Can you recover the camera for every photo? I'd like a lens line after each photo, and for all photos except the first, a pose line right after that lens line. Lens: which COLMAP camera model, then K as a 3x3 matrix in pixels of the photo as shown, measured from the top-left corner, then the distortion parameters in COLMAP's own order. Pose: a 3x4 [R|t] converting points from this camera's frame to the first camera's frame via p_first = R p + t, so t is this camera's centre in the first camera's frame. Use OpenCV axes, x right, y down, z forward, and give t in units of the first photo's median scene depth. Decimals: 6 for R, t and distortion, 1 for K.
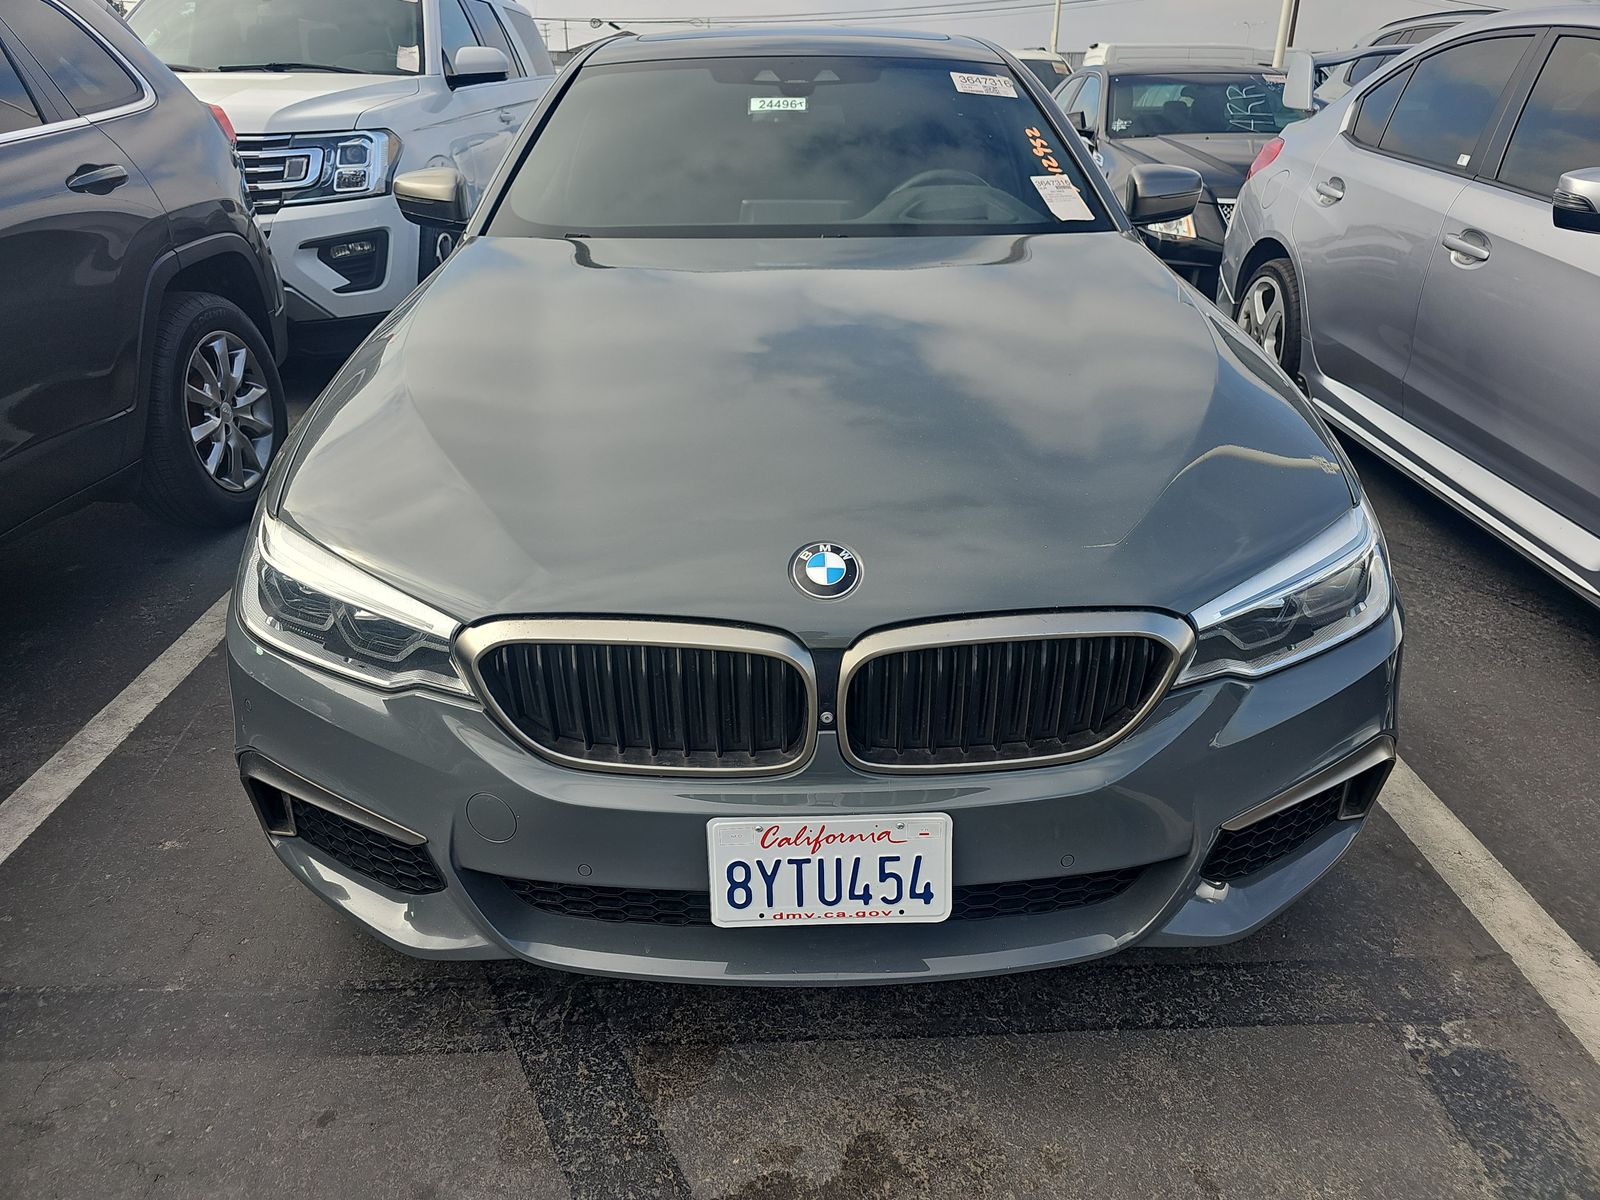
lens RADIAL K [[1109.7, 0, 816.4], [0, 1109.7, 602.7], [0, 0, 1]] dist [0.064813, -0.064109]
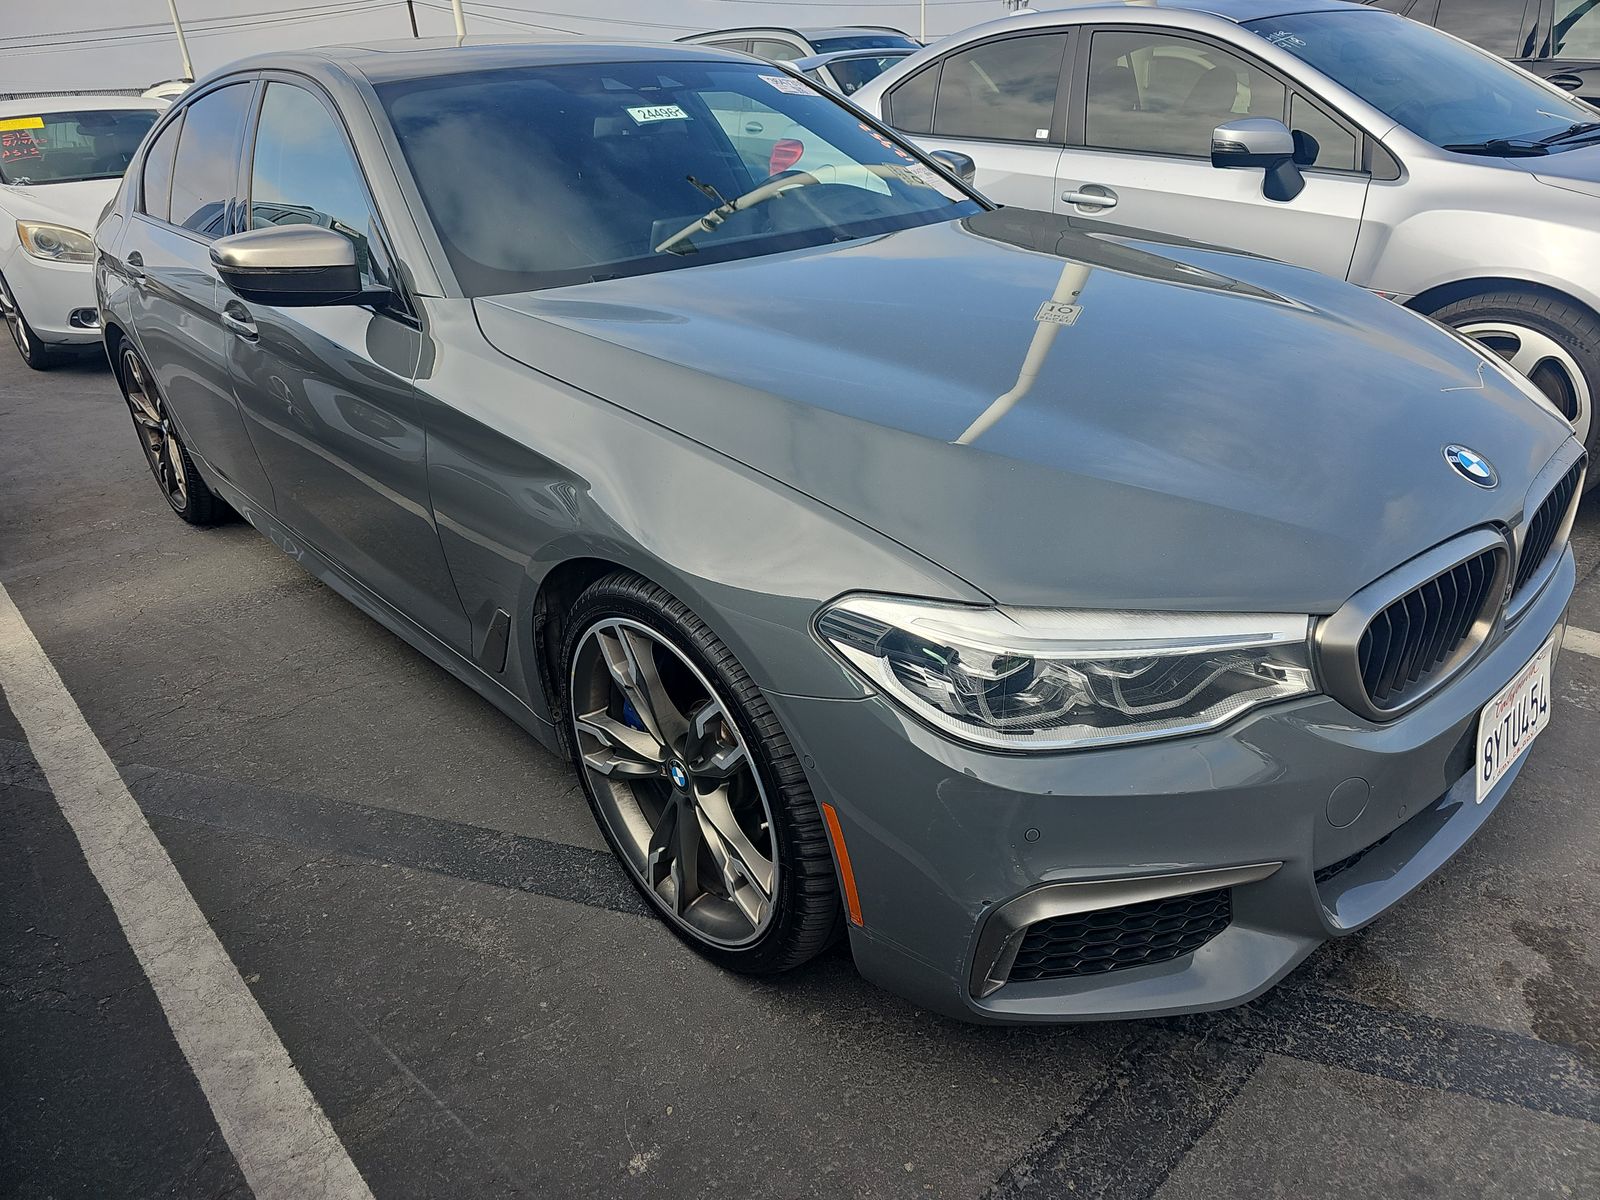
lens RADIAL K [[1109.7, 0, 816.4], [0, 1109.7, 602.7], [0, 0, 1]] dist [0.064813, -0.064109]
pose [[0.735722, -0.315742, 0.599184, -0.860844], [0.328342, 0.940048, 0.092200, -0.155913], [-0.592373, 0.128904, 0.795285, 0.347006]]
